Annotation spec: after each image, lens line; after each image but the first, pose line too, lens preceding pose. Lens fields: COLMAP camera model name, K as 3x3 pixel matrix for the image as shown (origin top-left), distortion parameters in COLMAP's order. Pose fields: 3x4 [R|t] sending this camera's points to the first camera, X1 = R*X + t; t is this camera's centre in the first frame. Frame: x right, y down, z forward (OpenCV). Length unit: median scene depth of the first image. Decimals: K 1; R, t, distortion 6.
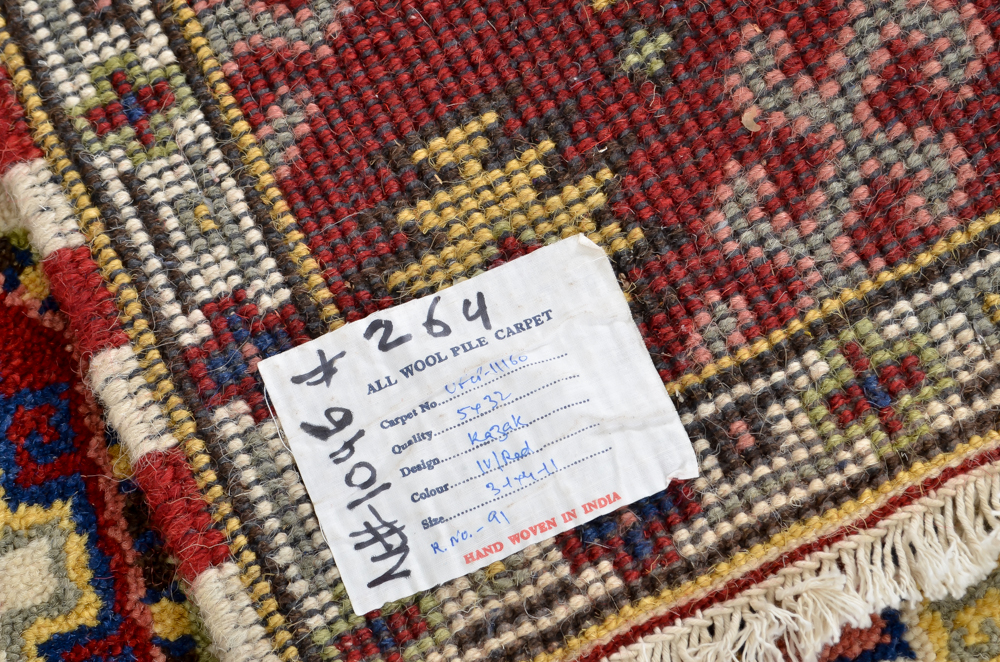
lens RADIAL K [[2380.2, 0, 499.5], [0, 2380.2, 329.7], [0, 0, 1]] dist [-0.021557, 0.000000]
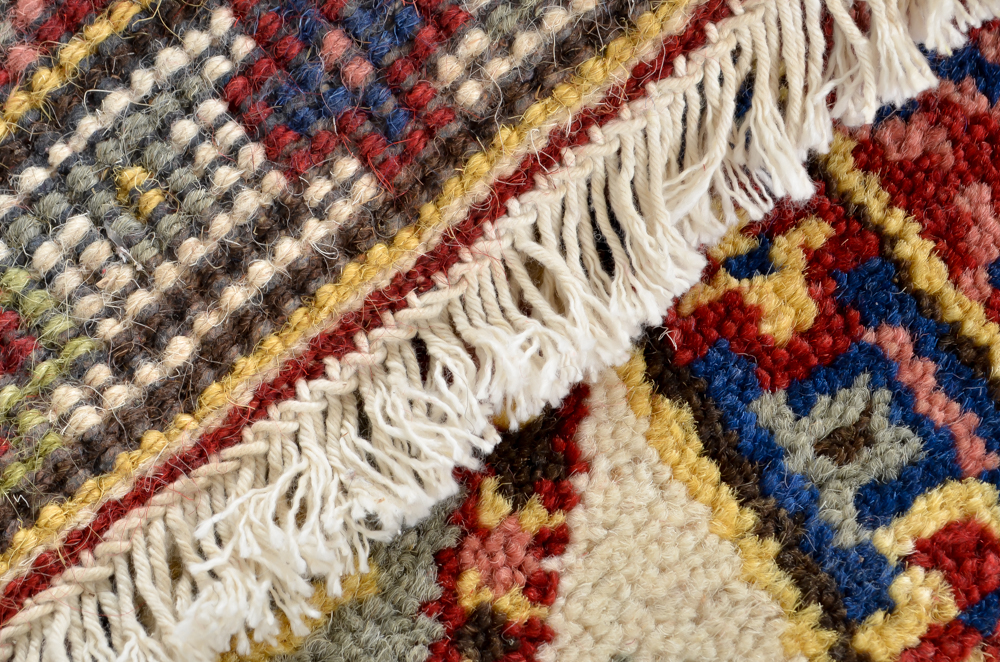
lens RADIAL K [[2380.2, 0, 499.8], [0, 2380.2, 331.9], [0, 0, 1]] dist [-0.021557, 0.000000]
pose [[0.961754, -0.222314, 0.160016, 0.194439], [0.221039, 0.974919, 0.025952, 0.026070], [-0.161772, 0.010410, 0.986773, 0.454290]]
